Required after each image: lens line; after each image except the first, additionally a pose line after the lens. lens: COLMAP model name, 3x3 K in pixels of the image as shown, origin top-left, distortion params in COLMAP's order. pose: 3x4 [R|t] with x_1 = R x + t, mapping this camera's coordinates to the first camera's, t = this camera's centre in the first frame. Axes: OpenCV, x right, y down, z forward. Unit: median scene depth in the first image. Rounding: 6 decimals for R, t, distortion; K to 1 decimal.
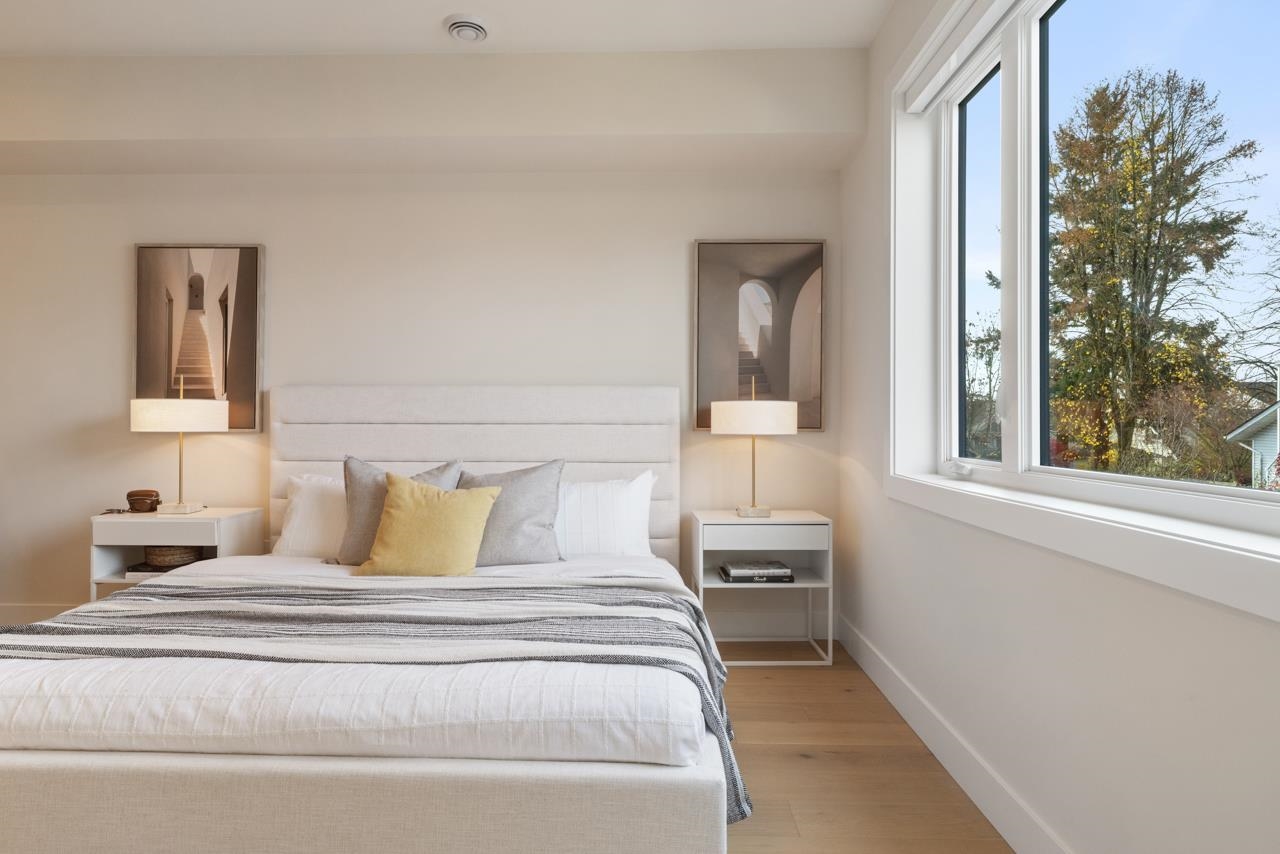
lens RADIAL K [[774.8, 0, 640.0], [0, 774.8, 427.0], [0, 0, 1]] dist [0.002165, -0.003045]
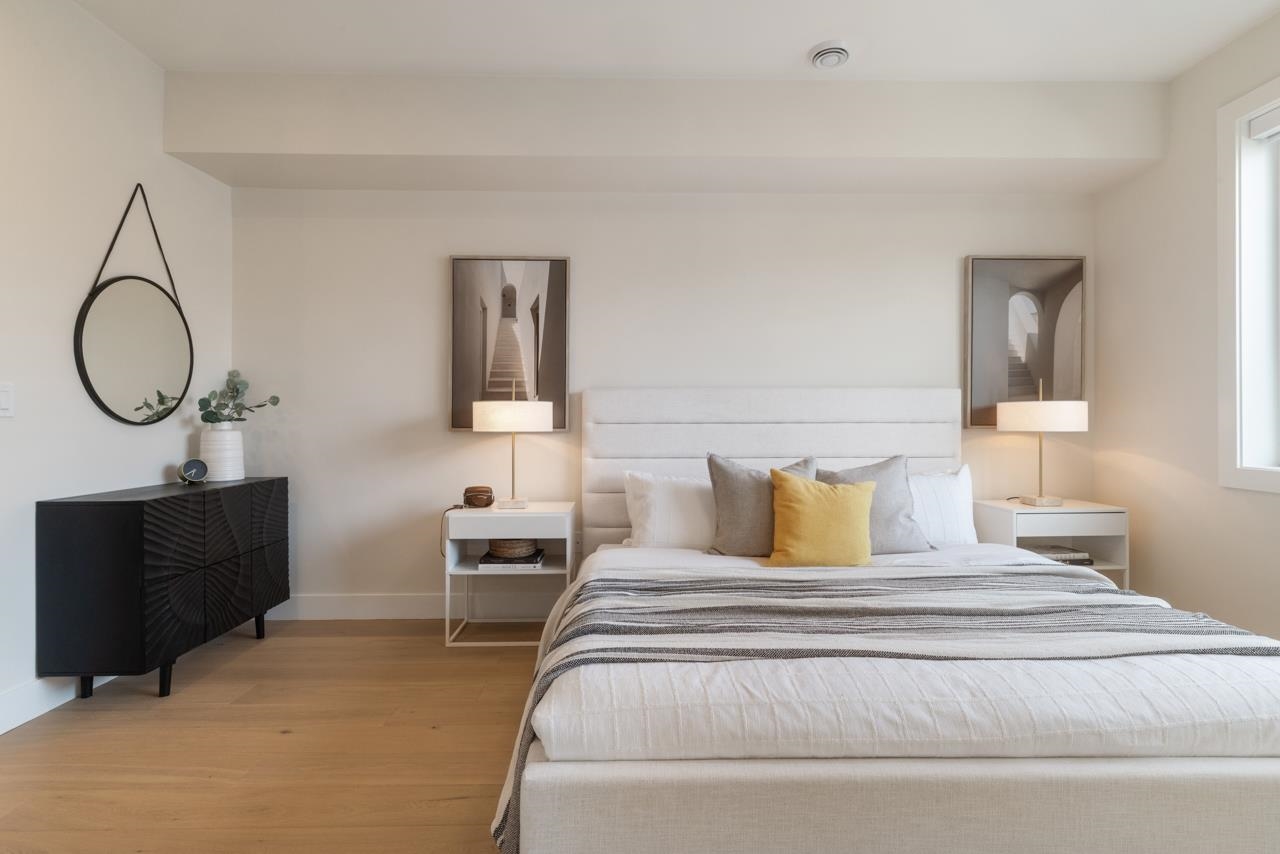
lens RADIAL K [[659.7, 0, 640.0], [0, 659.7, 427.0], [0, 0, 1]] dist [-0.001041, 0.000544]
pose [[0.998982, -0.004752, 0.044853, -0.486437], [0.004628, 0.999985, 0.002864, -0.002199], [-0.044866, -0.002654, 0.998990, 0.088985]]
